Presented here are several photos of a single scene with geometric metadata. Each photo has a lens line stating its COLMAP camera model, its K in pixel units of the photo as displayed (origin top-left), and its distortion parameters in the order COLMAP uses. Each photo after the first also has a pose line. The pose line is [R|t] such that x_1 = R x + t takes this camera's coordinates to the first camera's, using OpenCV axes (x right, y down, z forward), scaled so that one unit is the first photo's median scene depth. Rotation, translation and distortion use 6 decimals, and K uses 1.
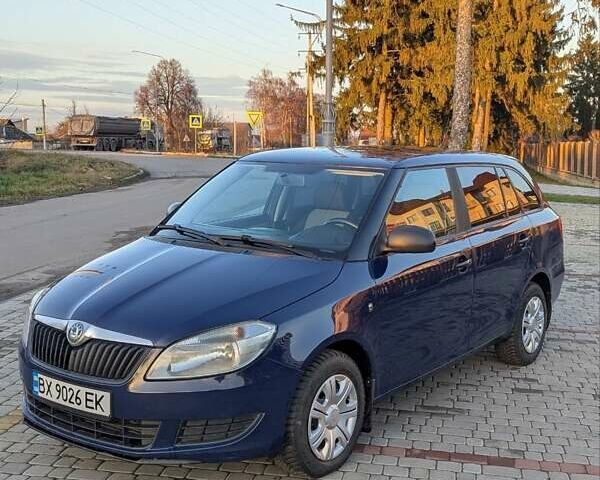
lens RADIAL K [[849.8, 0, 320.8], [0, 849.8, 251.0], [0, 0, 1]] dist [0.095508, -0.145334]
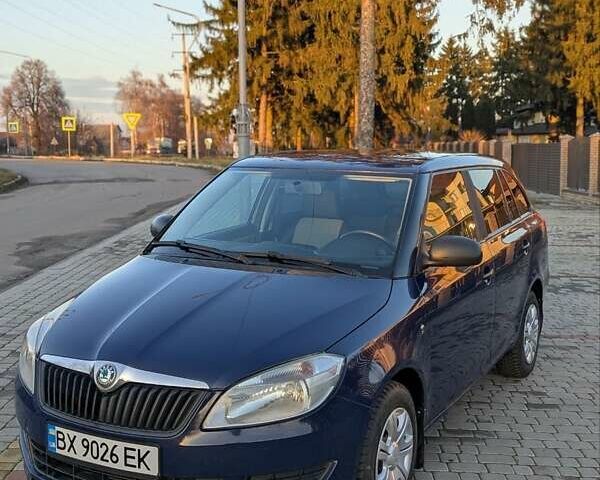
lens RADIAL K [[844.2, 0, 300.0], [0, 844.2, 240.0], [0, 0, 1]] dist [0.095896, -0.186469]
pose [[0.990464, -0.025881, 0.135316, -0.139128], [0.027721, 0.999547, -0.011729, -0.015273], [-0.134951, 0.015368, 0.990733, 0.098899]]
